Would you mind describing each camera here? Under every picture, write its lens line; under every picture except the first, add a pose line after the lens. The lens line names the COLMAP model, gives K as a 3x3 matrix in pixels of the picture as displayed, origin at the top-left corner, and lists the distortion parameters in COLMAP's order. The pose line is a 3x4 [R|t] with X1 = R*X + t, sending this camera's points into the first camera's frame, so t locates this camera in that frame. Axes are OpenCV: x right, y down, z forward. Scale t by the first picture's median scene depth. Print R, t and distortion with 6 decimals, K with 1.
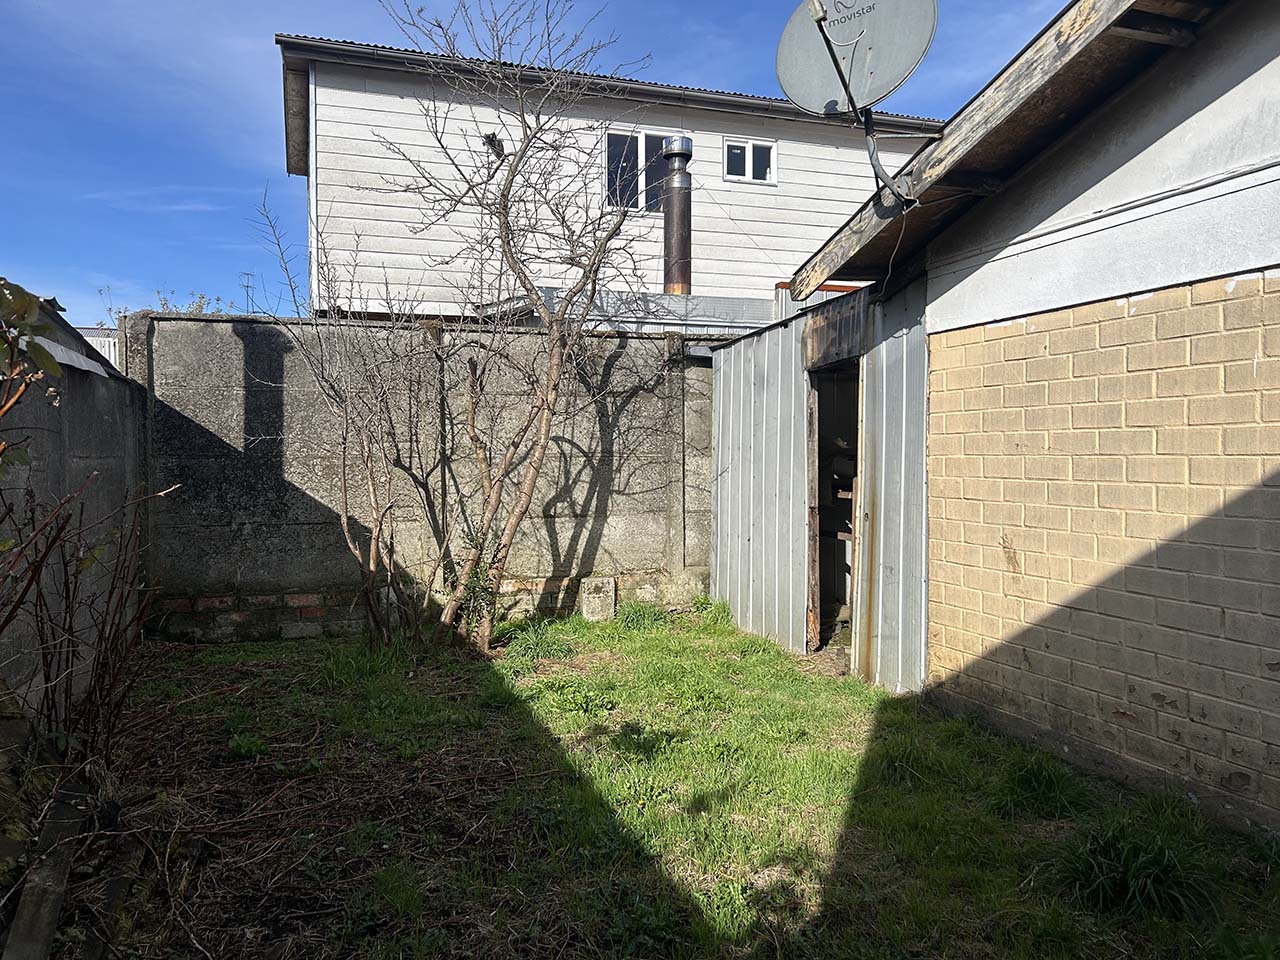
lens RADIAL K [[960.0, 0, 636.9], [0, 960.0, 484.7], [0, 0, 1]] dist [0.059634, -0.063432]
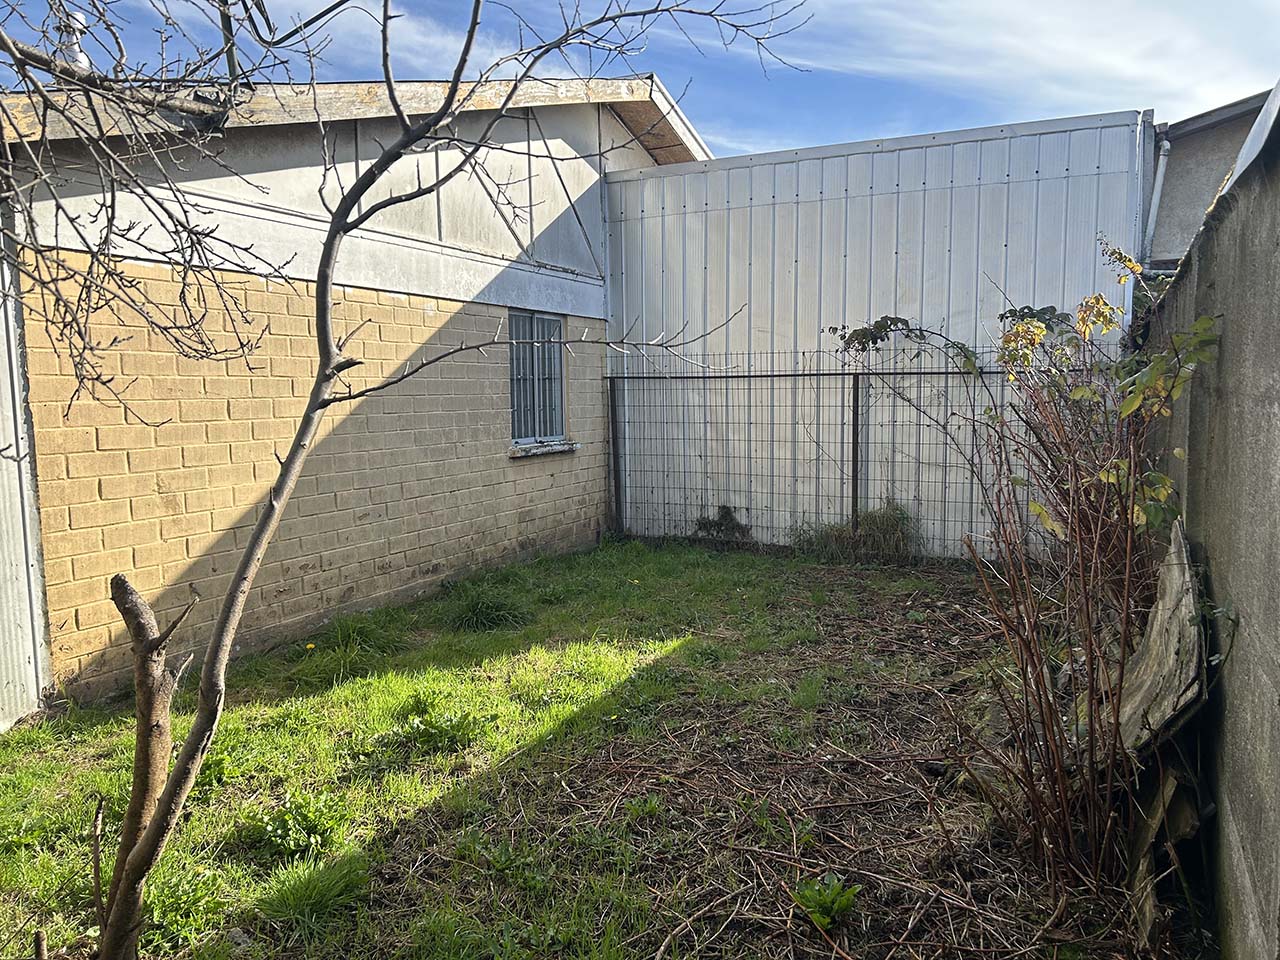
lens RADIAL K [[960.0, 0, 638.8], [0, 960.0, 480.0], [0, 0, 1]] dist [0.059634, -0.063432]
pose [[-0.714048, -0.063309, 0.697228, -0.795735], [0.028322, 0.992475, 0.119124, -0.063645], [-0.699524, 0.104807, -0.706882, 1.637166]]
